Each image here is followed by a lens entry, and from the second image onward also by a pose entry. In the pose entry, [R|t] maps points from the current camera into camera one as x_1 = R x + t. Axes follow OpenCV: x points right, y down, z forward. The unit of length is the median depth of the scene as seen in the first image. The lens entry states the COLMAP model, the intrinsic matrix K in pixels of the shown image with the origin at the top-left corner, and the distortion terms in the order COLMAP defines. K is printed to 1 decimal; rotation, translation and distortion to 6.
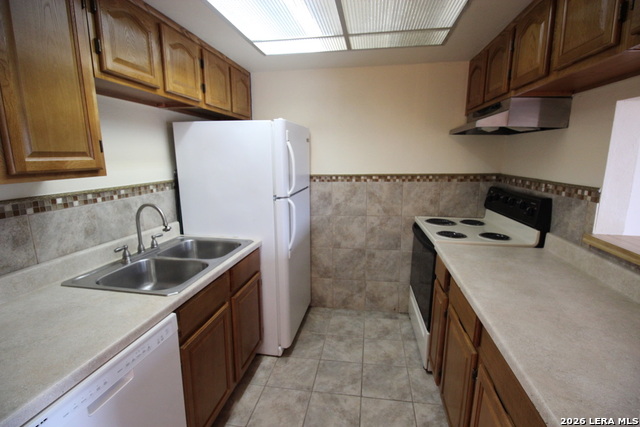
lens RADIAL K [[297.0, 0, 325.2], [0, 297.0, 215.9], [0, 0, 1]] dist [0.002188, -0.014059]
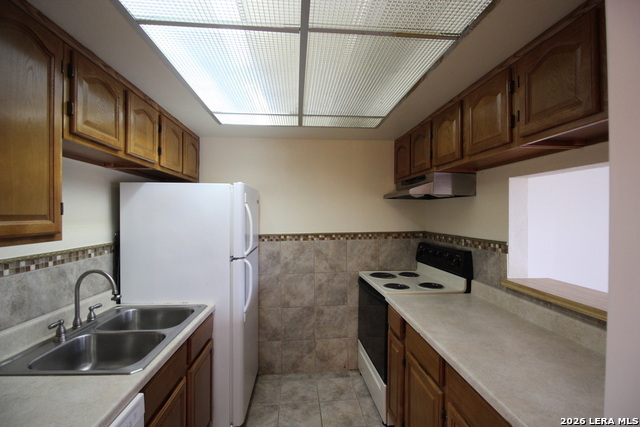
lens RADIAL K [[297.0, 0, 325.2], [0, 297.0, 215.9], [0, 0, 1]] dist [0.002188, -0.014059]
pose [[0.968006, 0.000788, 0.250926, -0.109297], [0.047590, 0.981269, -0.186670, -0.001153], [-0.246373, 0.192639, 0.949837, -0.042512]]
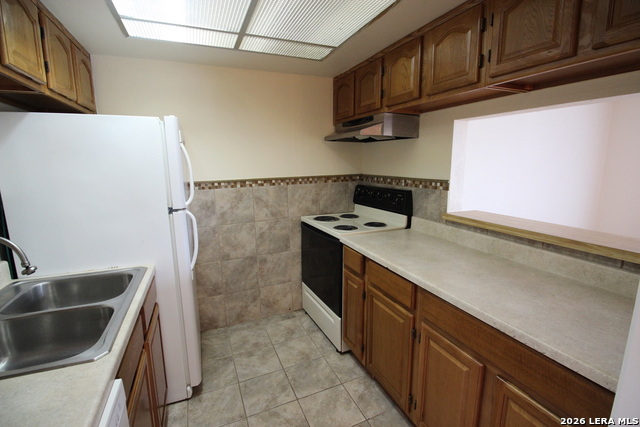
lens RADIAL K [[297.0, 0, 325.2], [0, 297.0, 215.9], [0, 0, 1]] dist [0.002188, -0.014059]
pose [[0.840456, -0.105147, 0.531580, -0.235019], [0.115248, 0.993235, 0.014249, -0.007524], [-0.529482, 0.049288, 0.846888, 0.065834]]
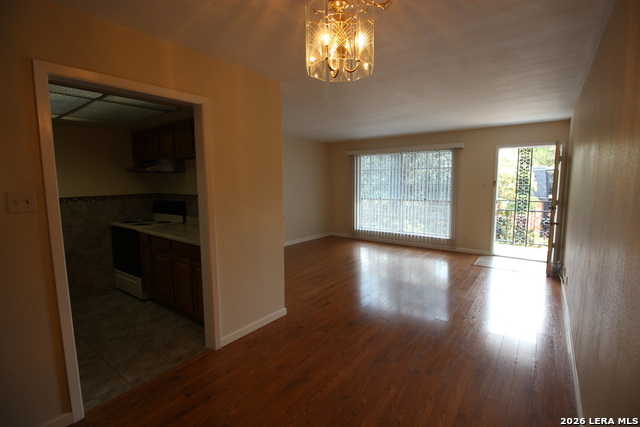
lens RADIAL K [[297.0, 0, 325.2], [0, 297.0, 215.9], [0, 0, 1]] dist [0.002188, -0.014059]
pose [[0.455941, -0.102157, 0.884128, -0.684579], [0.180818, 0.983306, 0.020370, 0.172311], [-0.871448, 0.150579, 0.466801, -0.877826]]
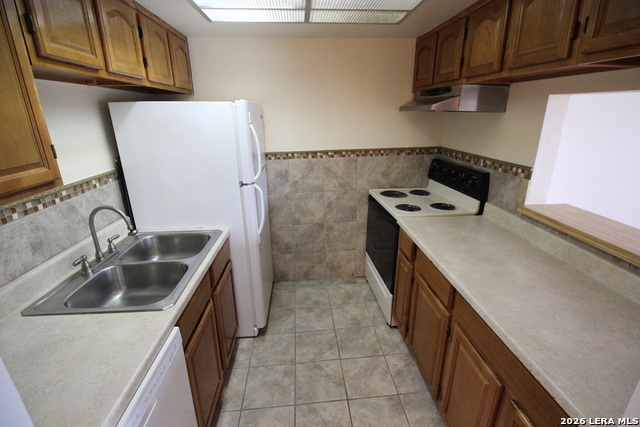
lens RADIAL K [[296.8, 0, 325.8], [0, 296.8, 215.1], [0, 0, 1]] dist [0.003383, -0.015306]
pose [[0.968955, -0.085790, 0.231874, -0.127827], [0.055011, 0.989167, 0.136098, -0.074154], [-0.241038, -0.119117, 0.963178, -0.000241]]
